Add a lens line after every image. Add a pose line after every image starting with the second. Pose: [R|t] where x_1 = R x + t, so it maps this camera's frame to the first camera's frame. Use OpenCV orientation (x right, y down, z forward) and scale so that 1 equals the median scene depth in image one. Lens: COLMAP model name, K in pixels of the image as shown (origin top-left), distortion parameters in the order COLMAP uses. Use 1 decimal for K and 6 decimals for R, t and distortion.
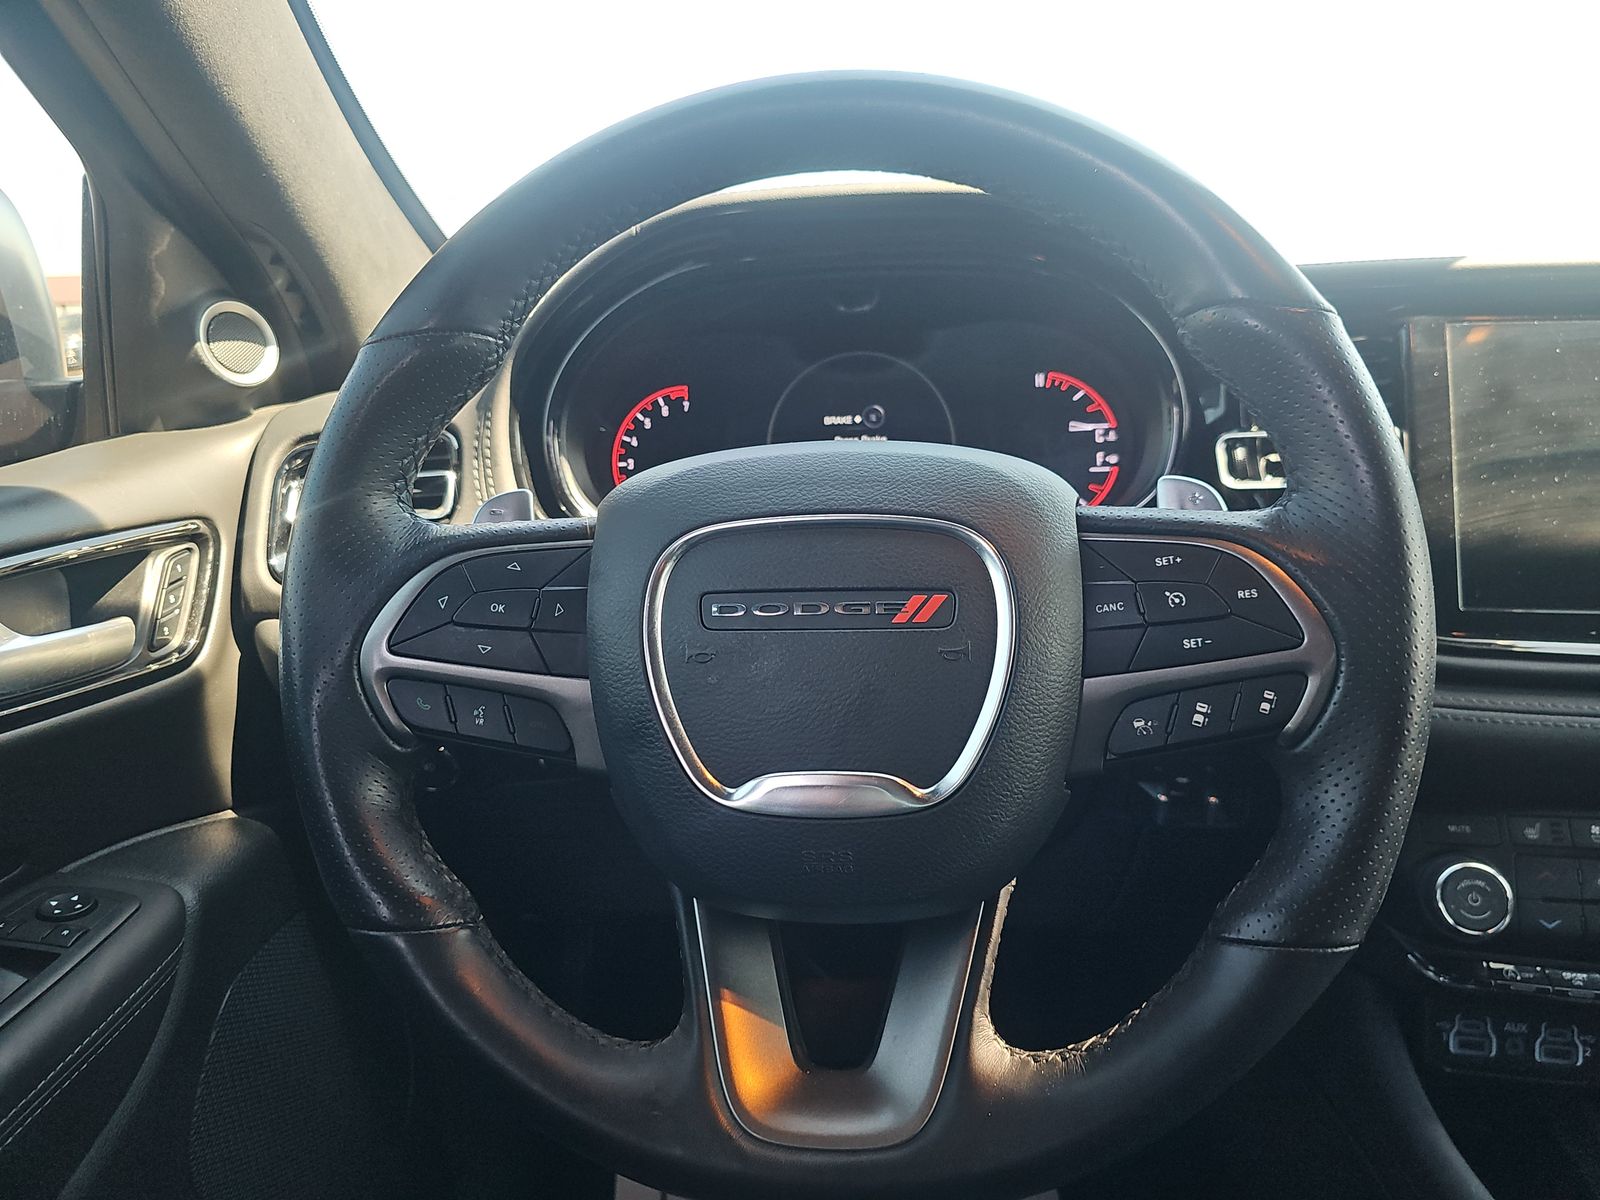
lens RADIAL K [[1074.4, 0, 797.1], [0, 1074.4, 603.7], [0, 0, 1]] dist [0.010202, -0.018584]
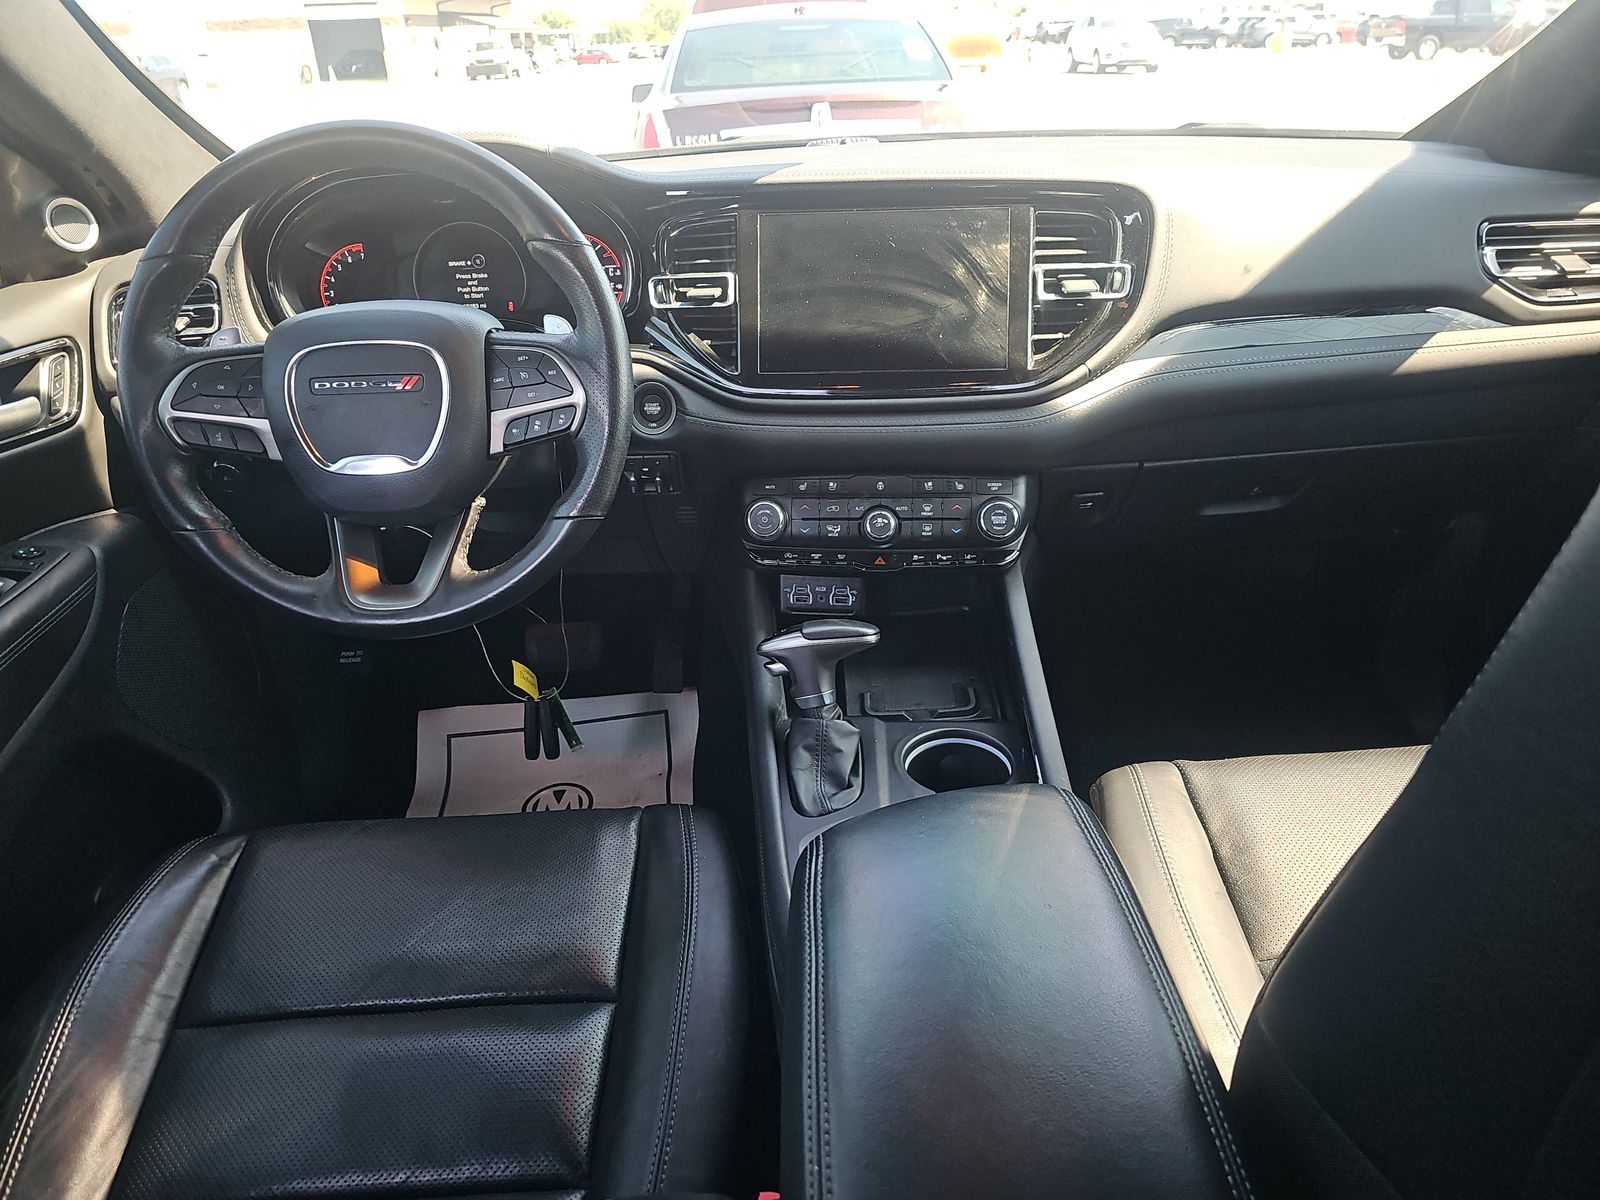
lens RADIAL K [[1074.4, 0, 807.8], [0, 1074.4, 597.1], [0, 0, 1]] dist [0.010202, -0.018584]
pose [[0.995297, -0.045106, 0.085728, 0.474311], [0.025639, 0.976078, 0.215906, -0.014820], [-0.093415, -0.212693, 0.972644, -0.899173]]
